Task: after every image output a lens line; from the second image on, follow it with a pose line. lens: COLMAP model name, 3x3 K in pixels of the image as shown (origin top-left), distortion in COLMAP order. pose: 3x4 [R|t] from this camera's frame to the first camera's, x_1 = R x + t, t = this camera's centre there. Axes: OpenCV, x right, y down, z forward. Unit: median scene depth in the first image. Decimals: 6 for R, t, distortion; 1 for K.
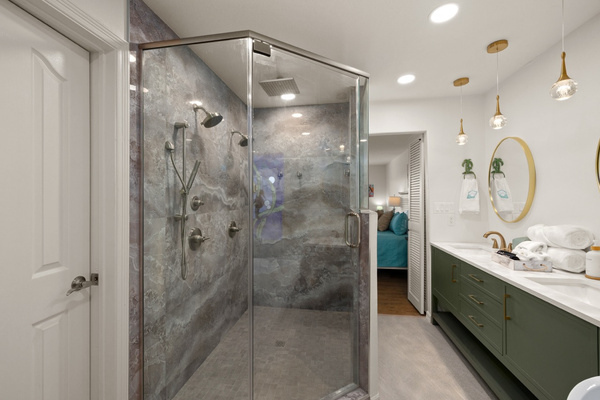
lens RADIAL K [[251.2, 0, 300.0], [0, 251.2, 200.0], [0, 0, 1]] dist [0.000002, -0.000117]
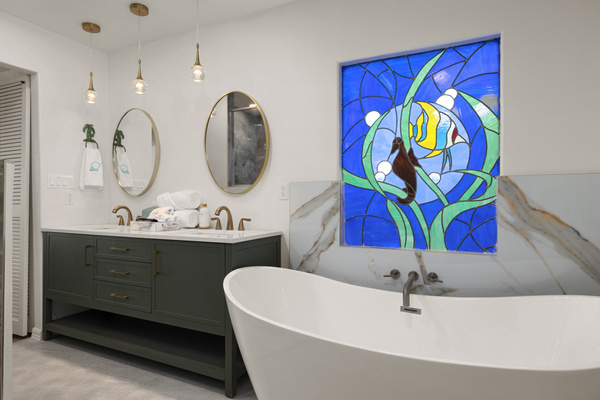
lens RADIAL K [[326.4, 0, 300.0], [0, 326.4, 200.0], [0, 0, 1]] dist [-0.003067, -0.000961]
pose [[0.290067, -0.003283, 0.957001, -0.192697], [0.000473, 0.999994, 0.003287, 0.099235], [-0.957006, -0.000501, 0.290067, 0.018231]]
